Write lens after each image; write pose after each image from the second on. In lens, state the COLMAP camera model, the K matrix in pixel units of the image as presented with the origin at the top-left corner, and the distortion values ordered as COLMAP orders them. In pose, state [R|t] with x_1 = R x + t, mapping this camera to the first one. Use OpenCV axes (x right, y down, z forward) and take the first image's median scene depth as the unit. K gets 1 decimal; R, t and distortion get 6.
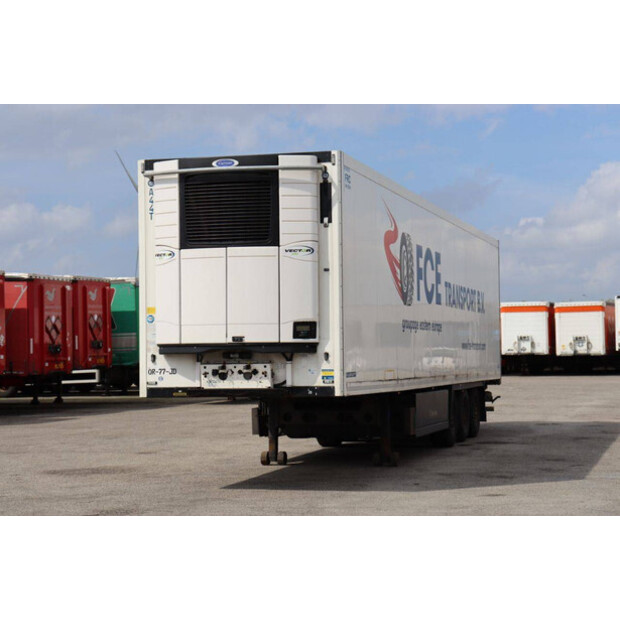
lens RADIAL K [[1401.4, 0, 354.9], [0, 1401.4, 298.4], [0, 0, 1]] dist [0.031859, 0.136706]
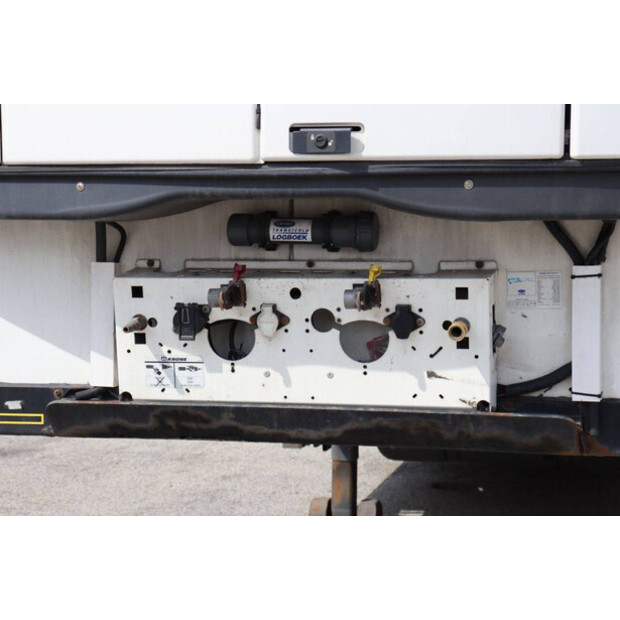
lens RADIAL K [[1493.5, 0, 310.0], [0, 1493.5, 310.0], [0, 0, 1]] dist [0.395047, 0.353899]
pose [[0.999932, 0.009530, -0.006787, -0.082309], [-0.008798, 0.994874, 0.100743, 0.030898], [0.007713, -0.100677, 0.994889, 0.799722]]
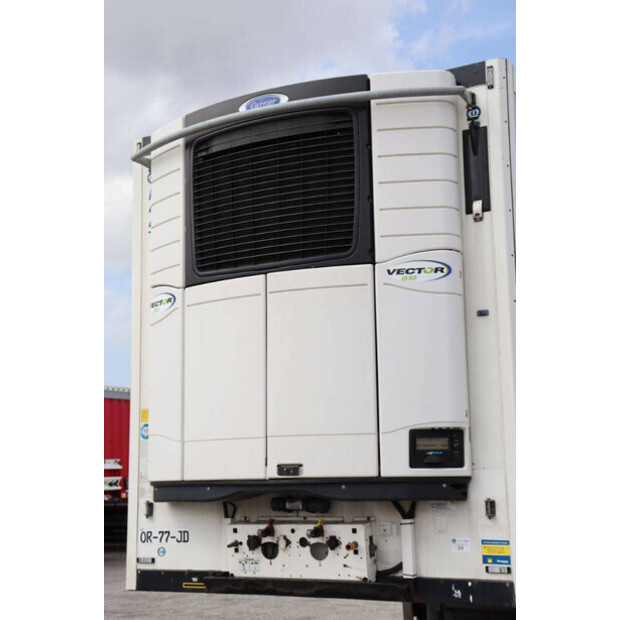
lens RADIAL K [[975.0, 0, 310.0], [0, 975.0, 310.0], [0, 0, 1]] dist [0.132096, 0.062624]
pose [[0.968877, -0.046956, -0.243047, 0.002568], [0.015257, 0.991305, -0.130695, 0.018990], [0.247071, 0.122919, 0.961170, 0.679964]]
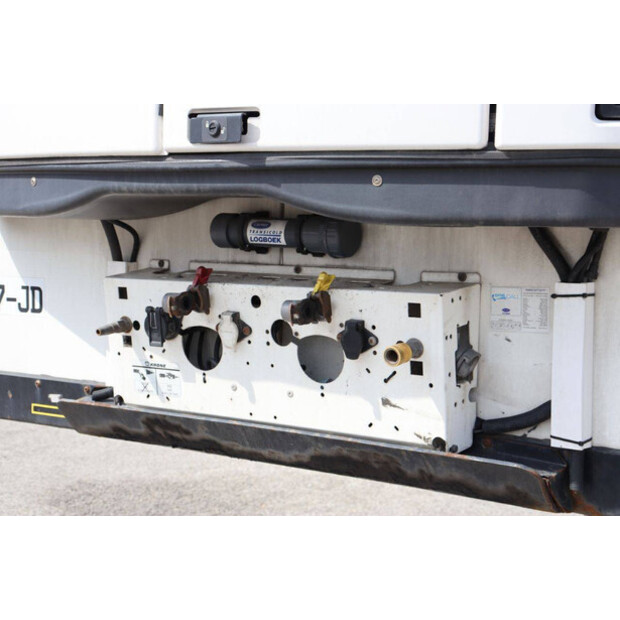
lens RADIAL K [[1190.7, 0, 310.0], [0, 1190.7, 310.0], [0, 0, 1]] dist [0.205596, 0.084387]
pose [[0.925361, 0.053992, -0.375223, -0.024565], [-0.011409, 0.993324, 0.114794, 0.033217], [0.378916, -0.101945, 0.919799, 0.868993]]
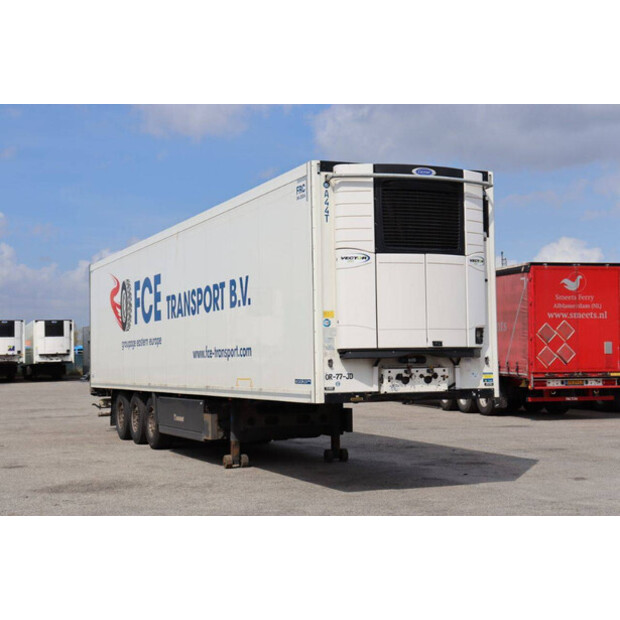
lens RADIAL K [[1028.0, 0, 310.0], [0, 1028.0, 310.0], [0, 0, 1]] dist [0.034283, 0.043507]
pose [[0.805671, 0.028196, 0.591691, -0.595617], [-0.016966, 0.999555, -0.024530, 0.024028], [-0.592120, 0.009724, 0.805791, 0.440471]]
